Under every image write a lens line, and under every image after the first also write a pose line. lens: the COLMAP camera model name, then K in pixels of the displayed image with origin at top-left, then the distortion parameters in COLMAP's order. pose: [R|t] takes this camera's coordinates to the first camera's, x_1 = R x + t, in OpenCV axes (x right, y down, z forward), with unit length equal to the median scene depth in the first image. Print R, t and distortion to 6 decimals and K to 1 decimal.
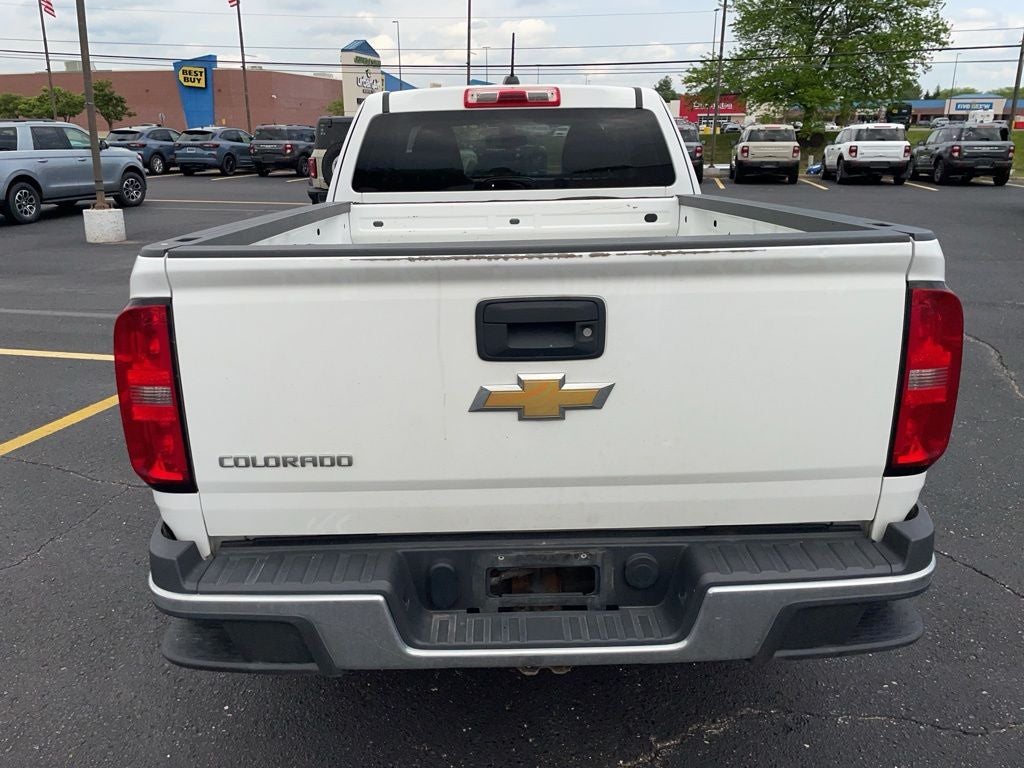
lens RADIAL K [[773.4, 0, 509.3], [0, 773.4, 387.5], [0, 0, 1]] dist [0.062527, -0.064701]
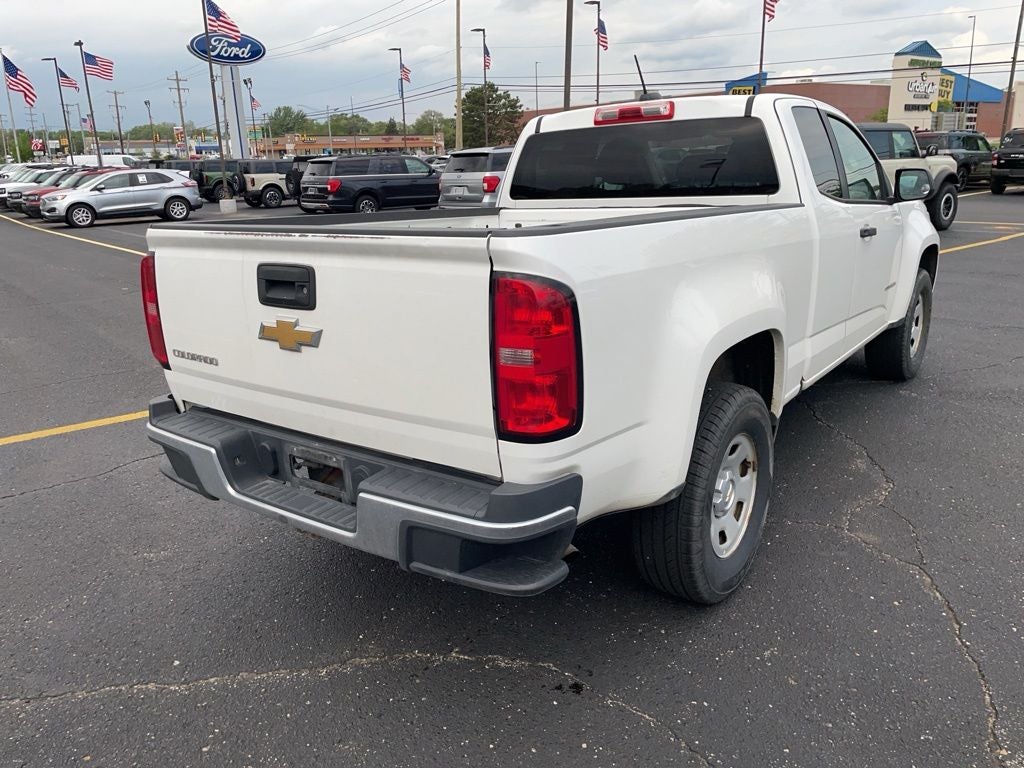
lens RADIAL K [[773.4, 0, 511.0], [0, 773.4, 396.0], [0, 0, 1]] dist [0.062527, -0.064701]
pose [[0.790571, 0.156658, -0.591992, 0.583512], [-0.160887, 0.985898, 0.046042, -0.003229], [0.590857, 0.058844, 0.804627, 0.039104]]
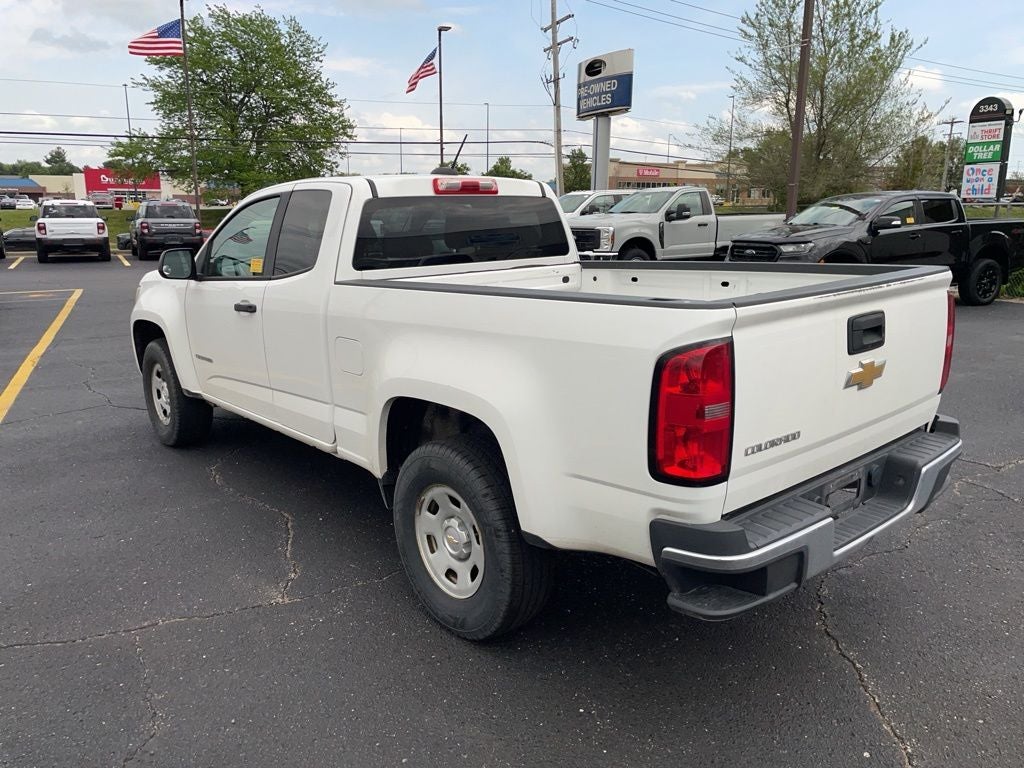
lens RADIAL K [[773.4, 0, 506.9], [0, 773.4, 389.5], [0, 0, 1]] dist [0.062527, -0.064701]
pose [[0.763837, -0.140882, 0.629846, -0.745320], [0.195933, 0.980446, -0.018311, -0.034414], [-0.614950, 0.137394, 0.776504, 0.082900]]
